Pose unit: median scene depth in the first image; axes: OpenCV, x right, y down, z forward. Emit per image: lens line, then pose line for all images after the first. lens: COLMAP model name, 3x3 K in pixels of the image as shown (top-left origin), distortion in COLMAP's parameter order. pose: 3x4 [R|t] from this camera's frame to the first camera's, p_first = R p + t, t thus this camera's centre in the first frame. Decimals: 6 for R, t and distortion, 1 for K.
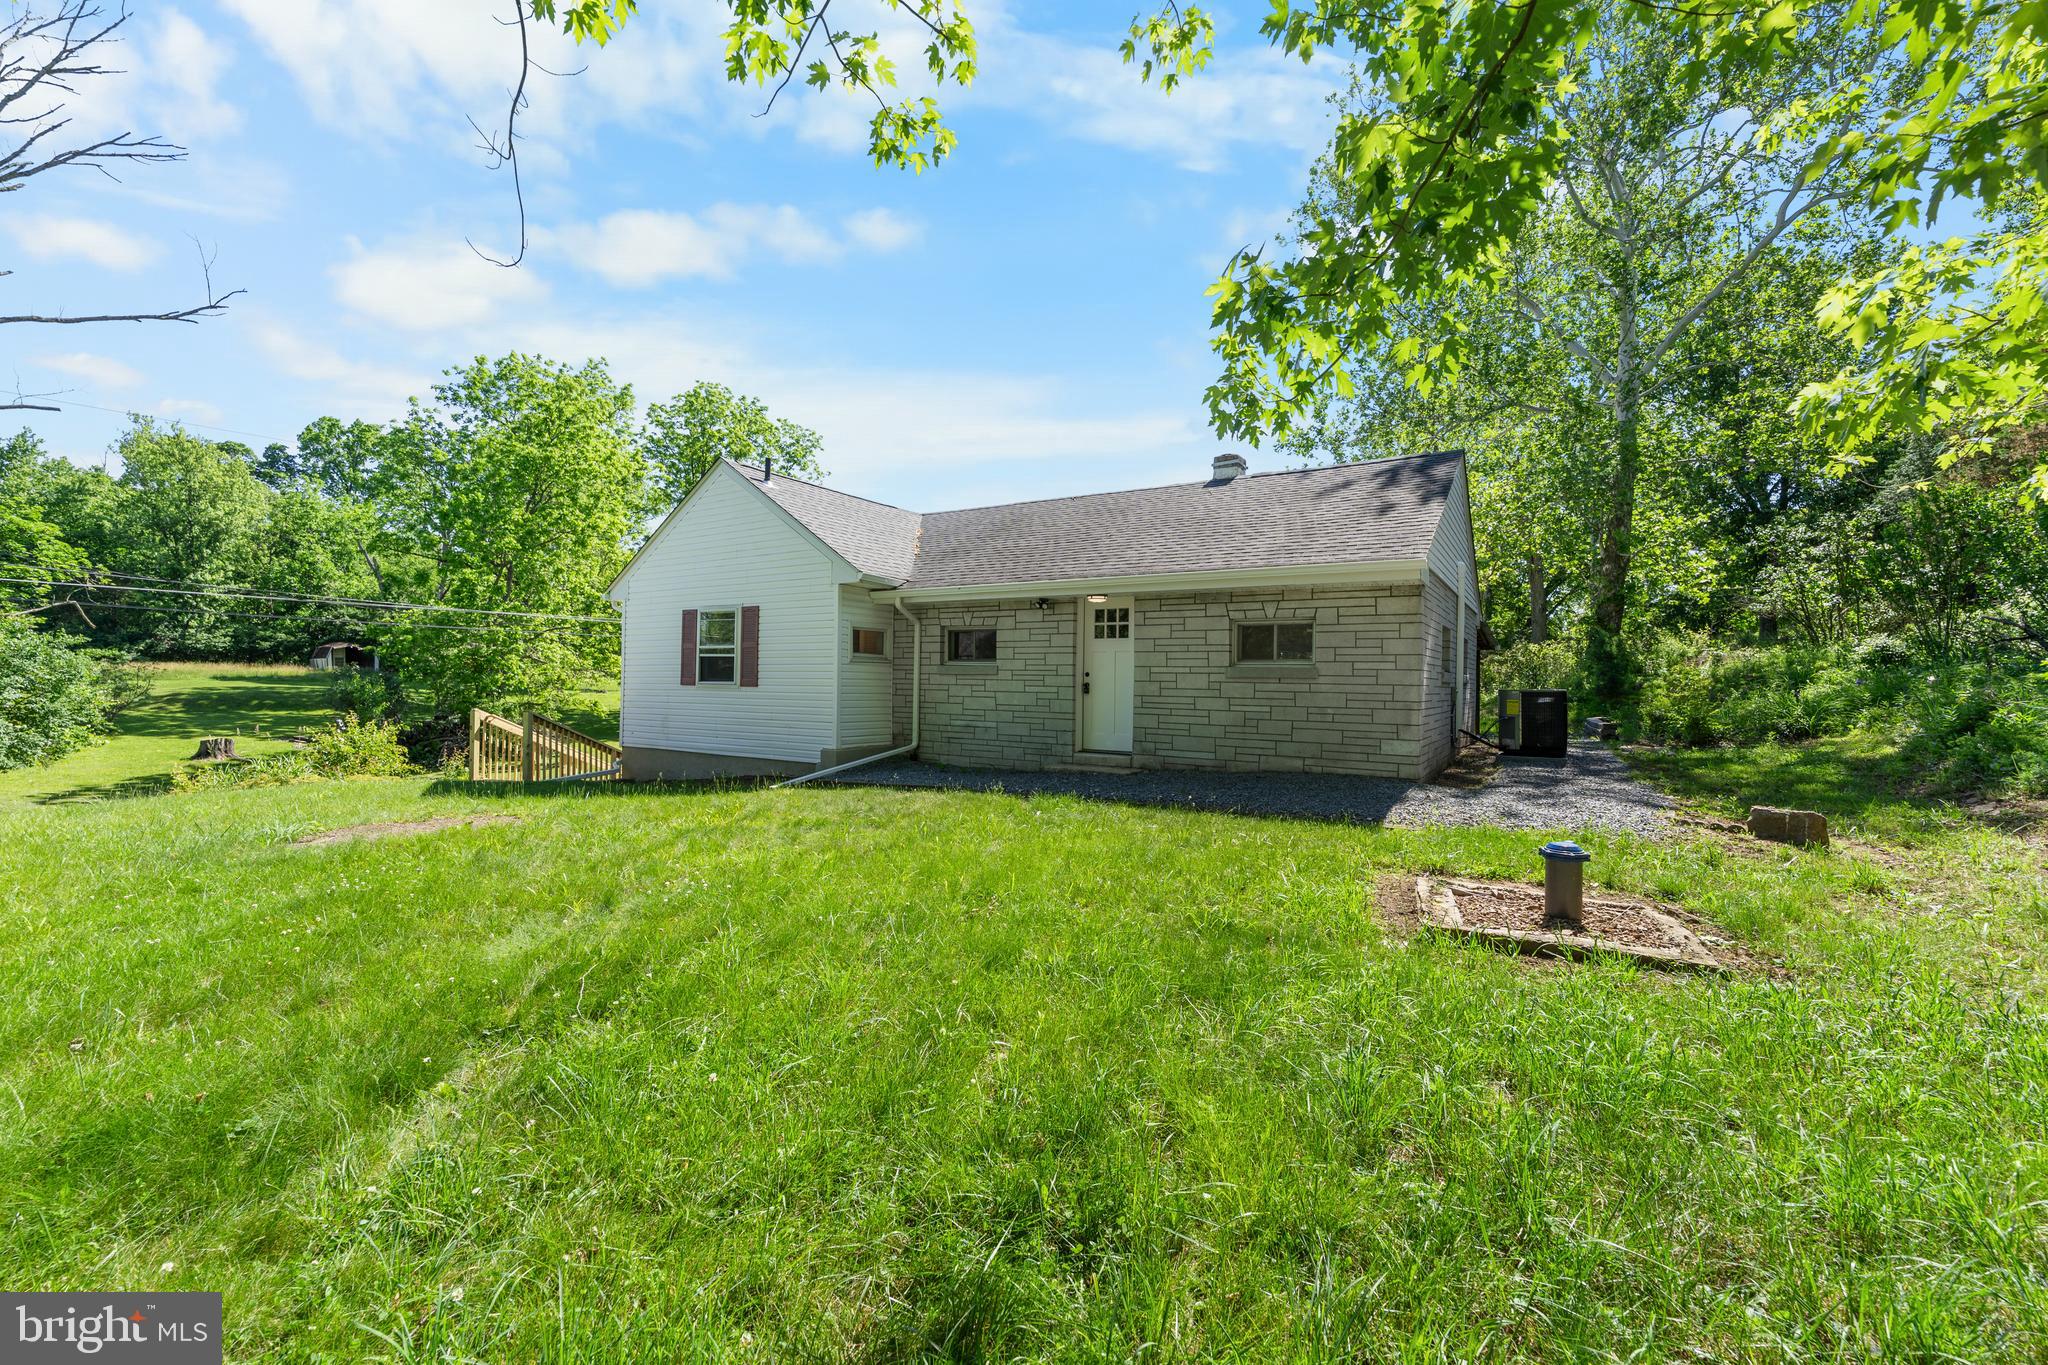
lens RADIAL K [[835.4, 0, 1029.4], [0, 835.4, 678.2], [0, 0, 1]] dist [0.002132, 0.000005]
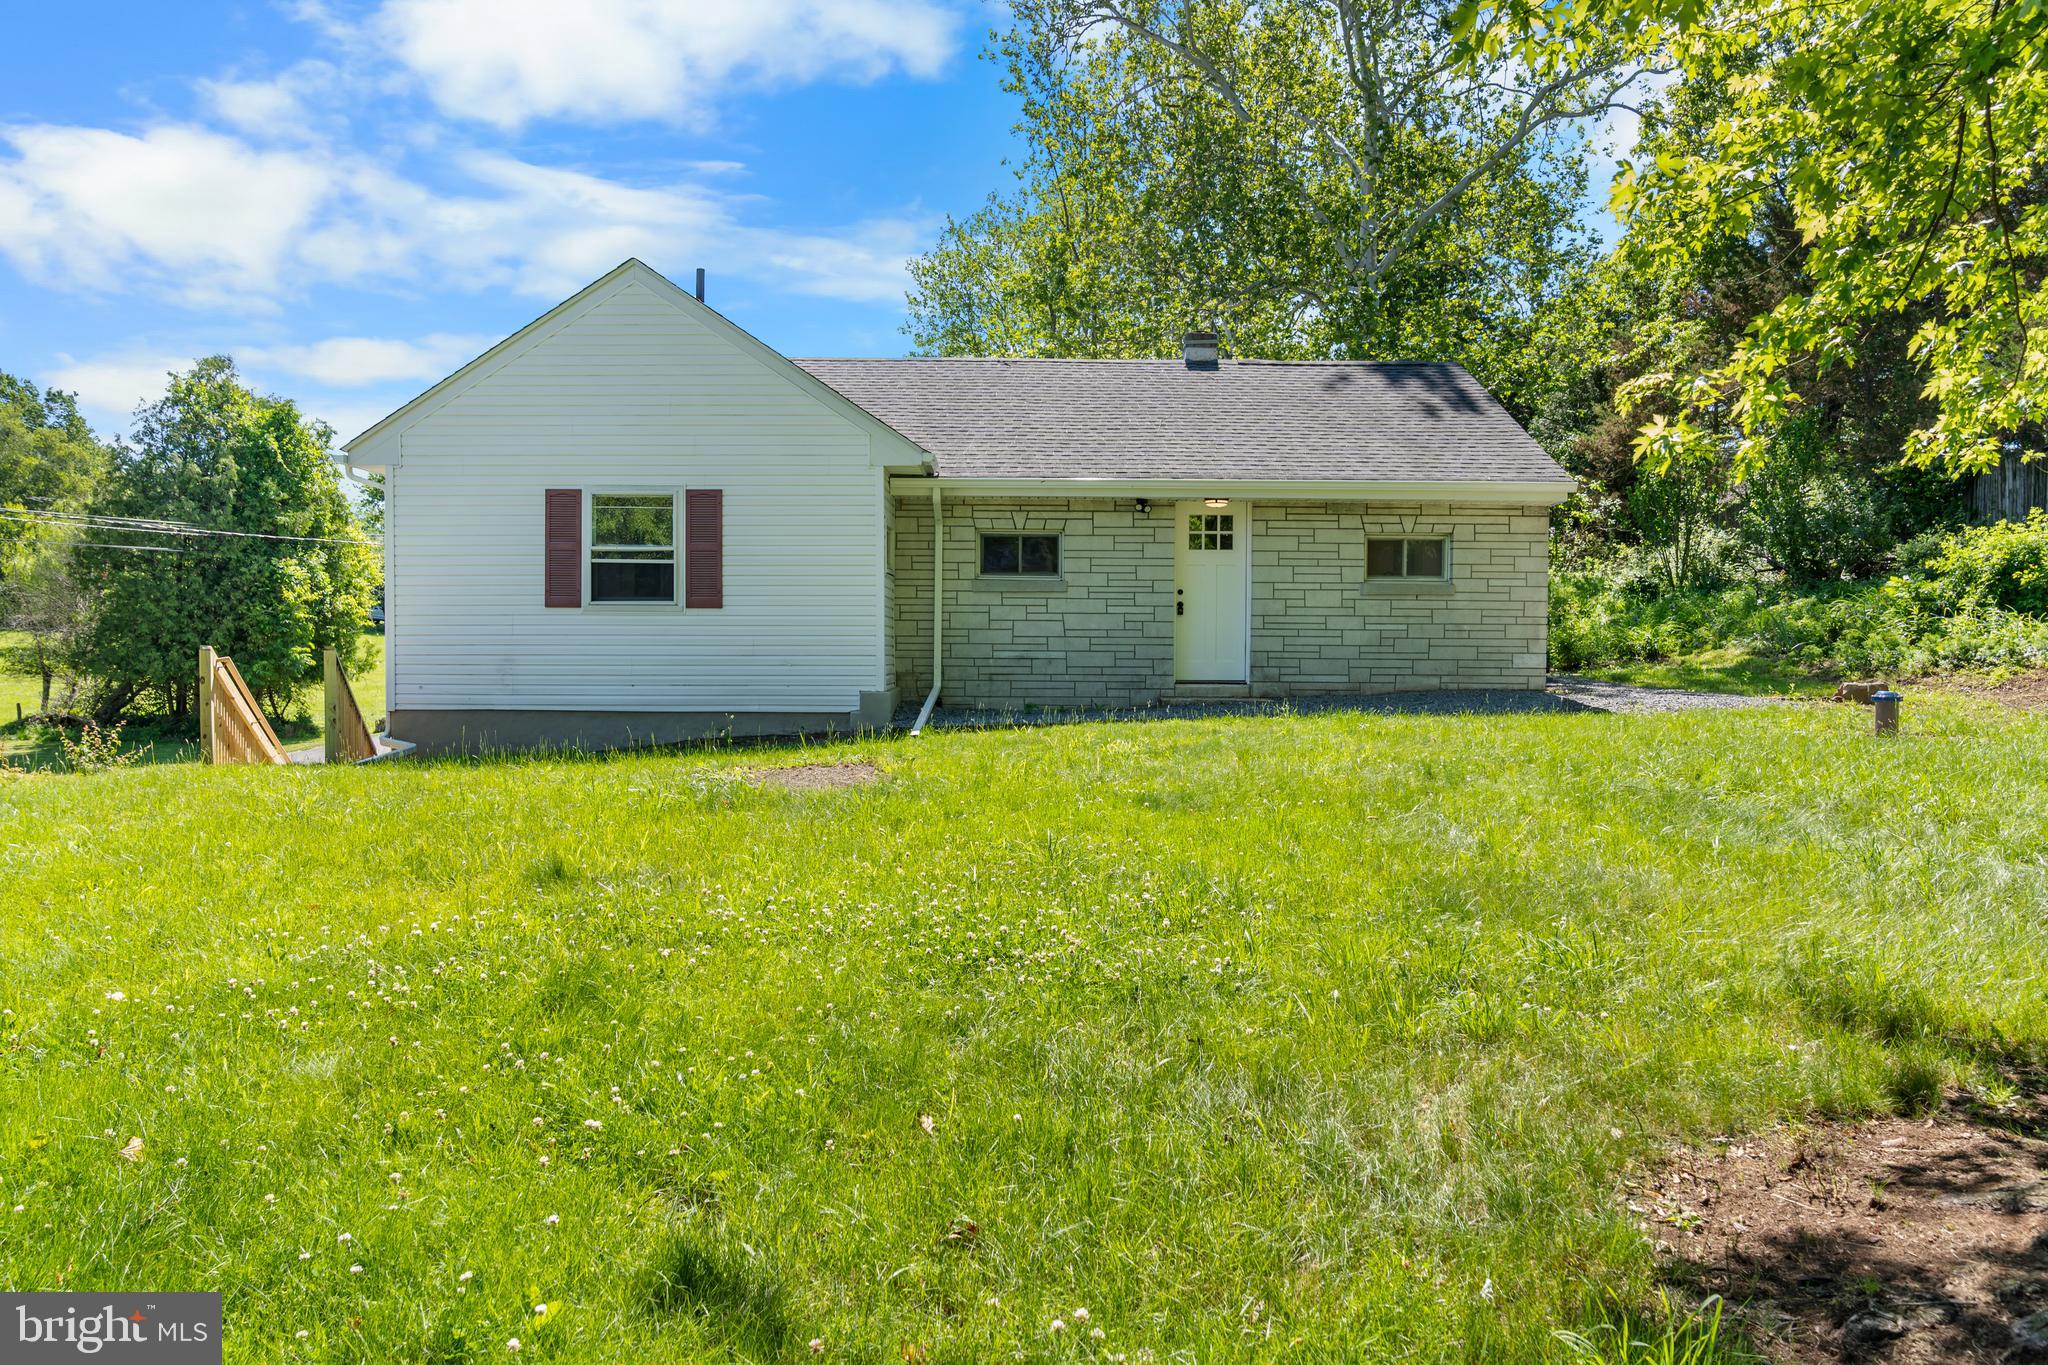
lens RADIAL K [[1421.5, 0, 1028.5], [0, 1421.5, 651.9], [0, 0, 1]] dist [-0.043548, 0.041110]
pose [[0.846019, -0.013912, 0.532971, -0.744073], [0.004584, 0.999812, 0.018821, 0.025630], [-0.533133, -0.013480, 0.845924, -0.118458]]
